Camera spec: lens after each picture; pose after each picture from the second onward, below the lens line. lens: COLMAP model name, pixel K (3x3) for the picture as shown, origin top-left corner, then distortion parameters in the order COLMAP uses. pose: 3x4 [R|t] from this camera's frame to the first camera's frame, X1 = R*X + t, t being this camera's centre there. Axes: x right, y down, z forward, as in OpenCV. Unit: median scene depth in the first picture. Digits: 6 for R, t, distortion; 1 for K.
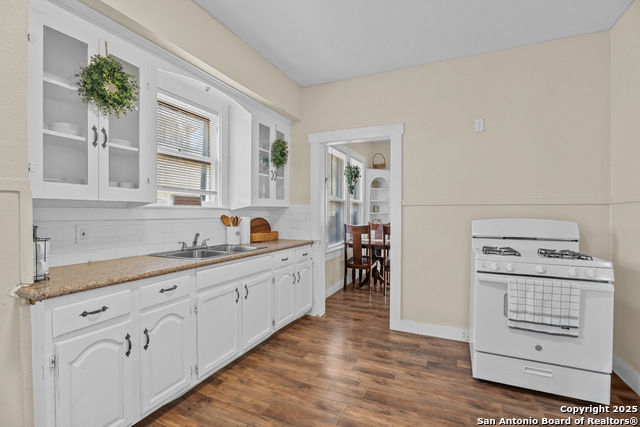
lens RADIAL K [[293.3, 0, 317.5], [0, 293.3, 216.6], [0, 0, 1]] dist [-0.001478, -0.000602]
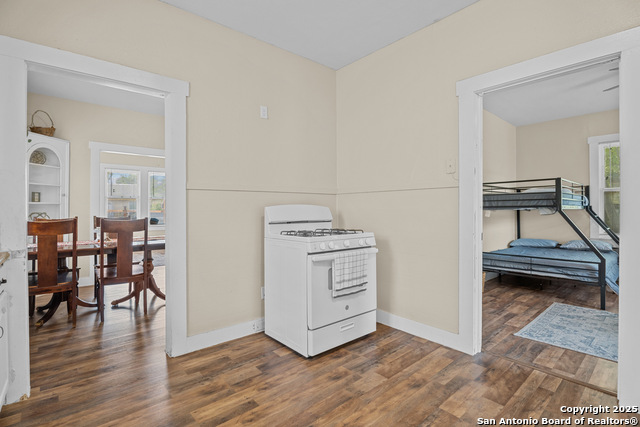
lens RADIAL K [[308.0, 0, 317.6], [0, 308.0, 209.2], [0, 0, 1]] dist [-0.009265, 0.000010]
pose [[0.426477, -0.010364, 0.904439, -0.393827], [0.015751, 0.999868, 0.004030, 0.022907], [-0.904361, 0.012527, 0.426583, 0.467772]]
